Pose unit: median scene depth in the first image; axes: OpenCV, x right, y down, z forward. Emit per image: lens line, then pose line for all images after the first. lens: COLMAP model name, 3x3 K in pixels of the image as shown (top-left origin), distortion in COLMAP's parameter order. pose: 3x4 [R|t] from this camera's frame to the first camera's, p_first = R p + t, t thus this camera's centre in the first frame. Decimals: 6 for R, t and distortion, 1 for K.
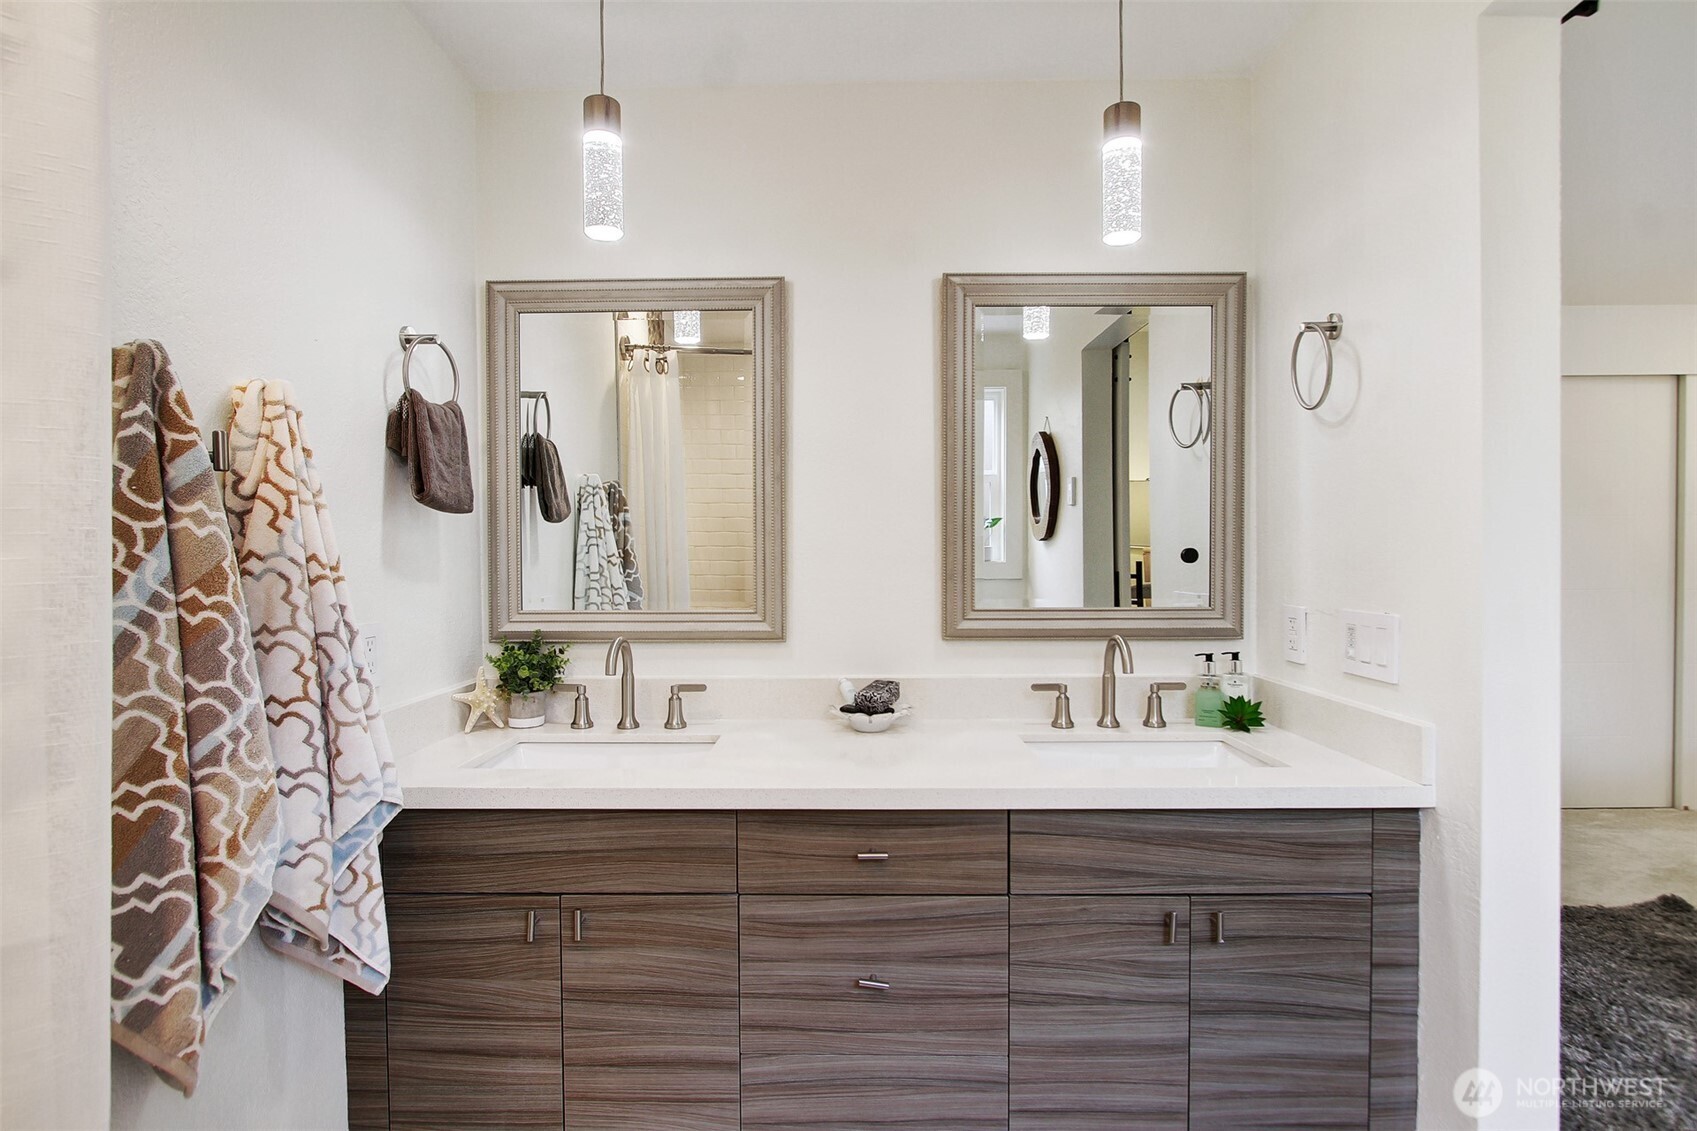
lens RADIAL K [[819.2, 0, 809.6], [0, 819.2, 561.8], [0, 0, 1]] dist [-0.015802, 0.001058]
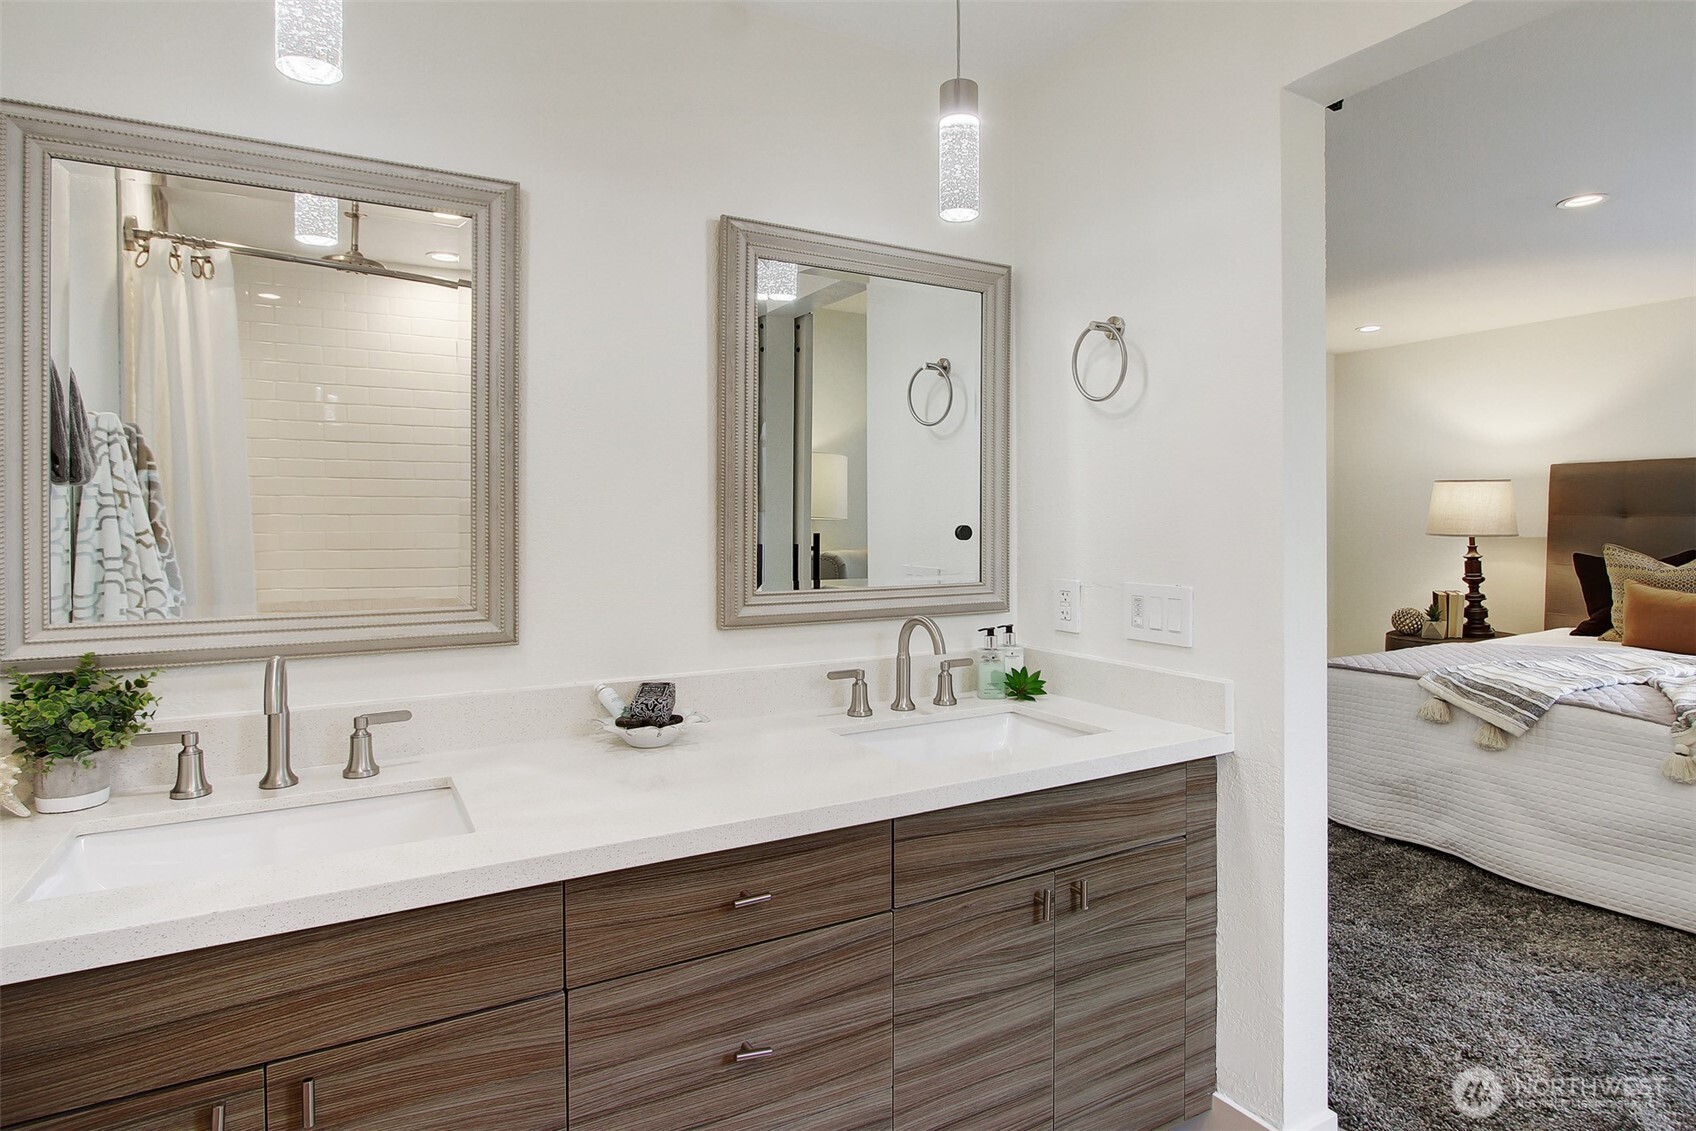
lens RADIAL K [[871.2, 0, 847.9], [0, 871.2, 518.0], [0, 0, 1]] dist [-0.017496, 0.001784]
pose [[0.852817, 0.000030, 0.522210, -0.287677], [0.006912, 0.999912, -0.011345, -0.018620], [-0.522164, 0.013285, 0.852742, 0.180014]]
